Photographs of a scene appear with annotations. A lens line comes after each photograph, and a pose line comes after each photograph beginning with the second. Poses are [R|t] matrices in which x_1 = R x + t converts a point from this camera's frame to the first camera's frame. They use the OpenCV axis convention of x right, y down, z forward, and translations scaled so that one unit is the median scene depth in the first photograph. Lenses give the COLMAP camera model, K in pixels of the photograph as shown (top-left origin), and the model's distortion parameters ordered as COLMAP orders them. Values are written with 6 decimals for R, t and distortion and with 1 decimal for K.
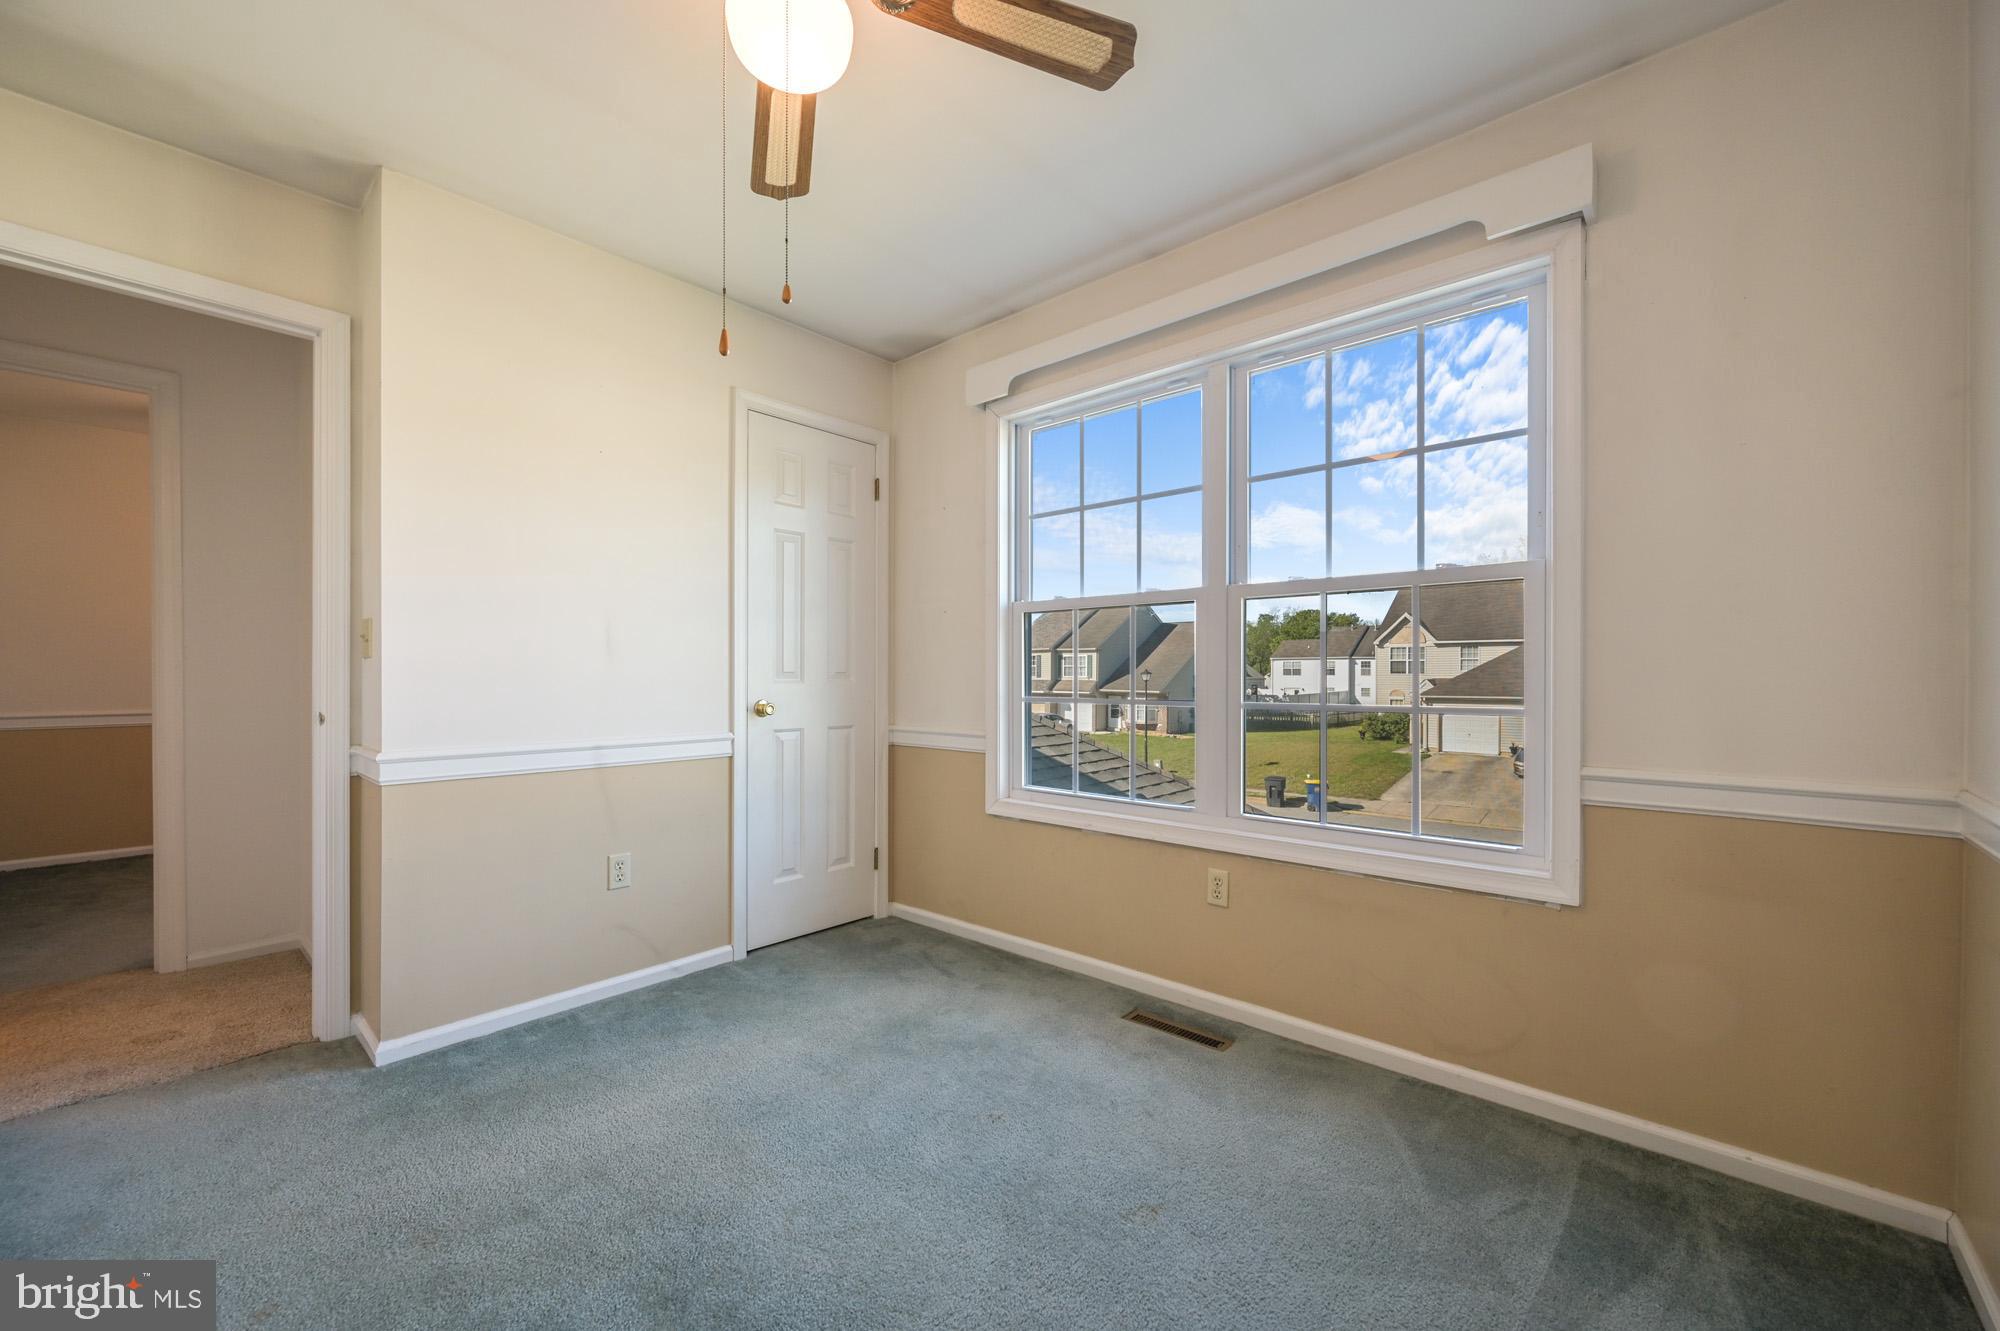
lens RADIAL K [[786.2, 0, 998.0], [0, 786.2, 695.9], [0, 0, 1]] dist [-0.000155, 0.000005]
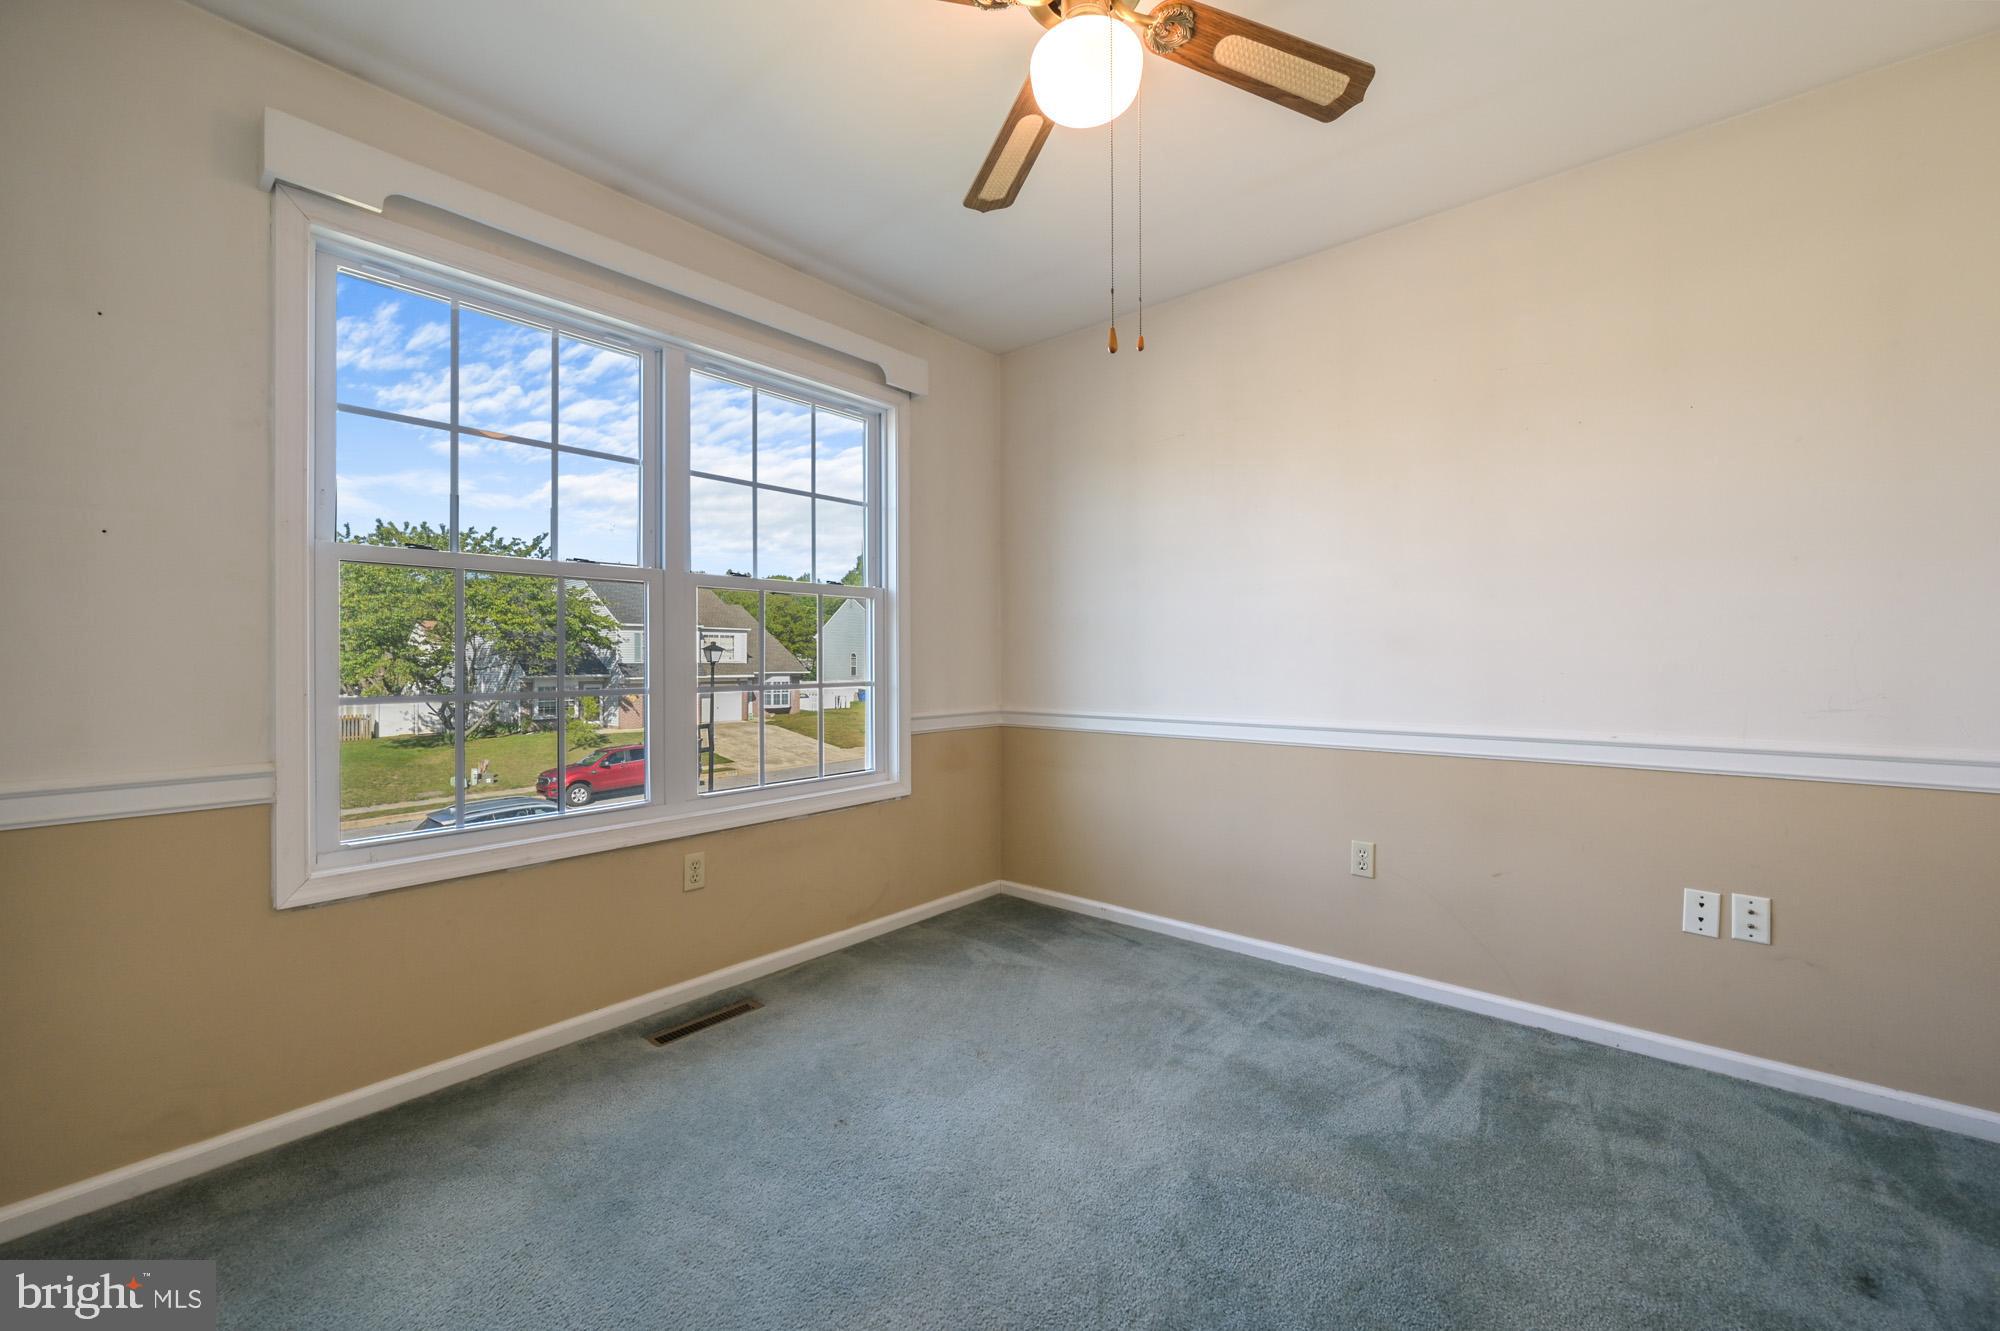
lens RADIAL K [[784.6, 0, 998.9], [0, 784.6, 671.1], [0, 0, 1]] dist [-0.000684, 0.000066]
pose [[-0.018733, -0.017275, 0.999675, -0.752217], [0.029306, 0.999412, 0.017820, -0.020216], [-0.999395, 0.029631, -0.018216, 0.641444]]
